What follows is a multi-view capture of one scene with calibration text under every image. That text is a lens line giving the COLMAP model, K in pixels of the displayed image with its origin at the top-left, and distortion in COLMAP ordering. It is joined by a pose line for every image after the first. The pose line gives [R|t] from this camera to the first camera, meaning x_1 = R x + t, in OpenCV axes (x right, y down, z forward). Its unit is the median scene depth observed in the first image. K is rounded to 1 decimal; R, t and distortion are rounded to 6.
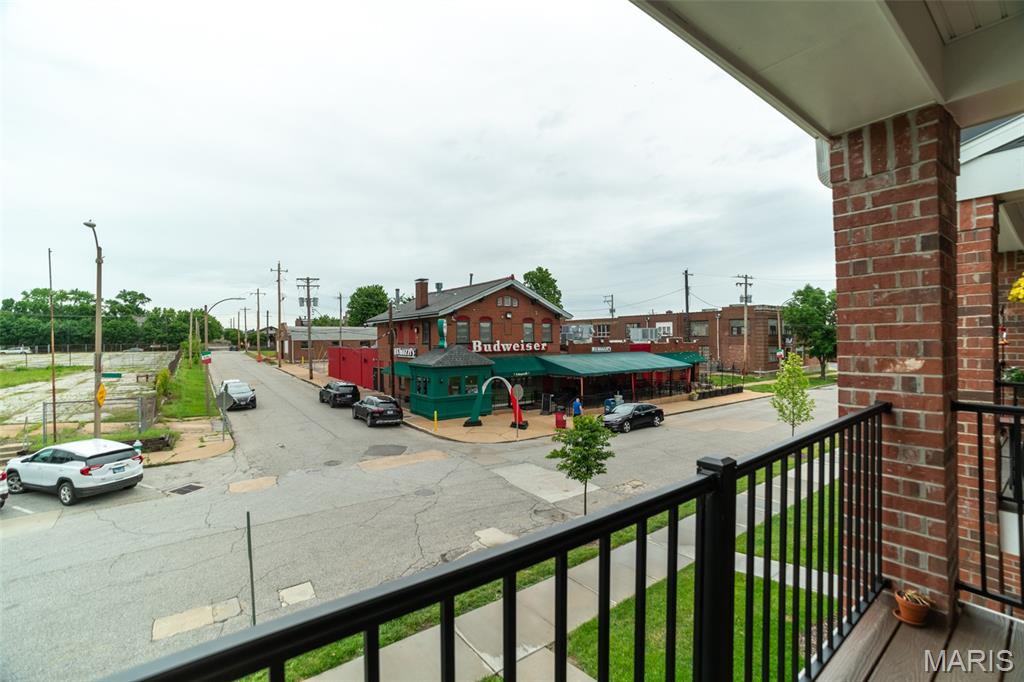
lens RADIAL K [[456.8, 0, 512.6], [0, 456.8, 341.7], [0, 0, 1]] dist [-0.085211, 0.036911]
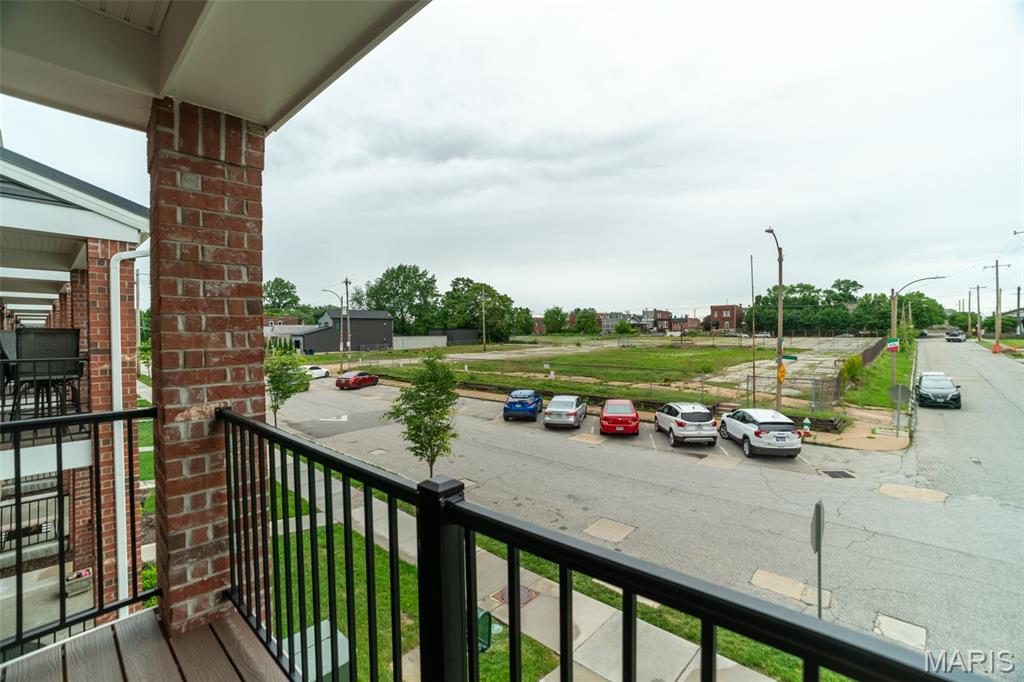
lens RADIAL K [[456.8, 0, 512.6], [0, 456.8, 341.7], [0, 0, 1]] dist [-0.085211, 0.036911]
pose [[0.165756, 0.029417, -0.985728, 0.109088], [0.002849, 0.999537, 0.030308, -0.002350], [0.986163, -0.007832, 0.165596, 0.081724]]
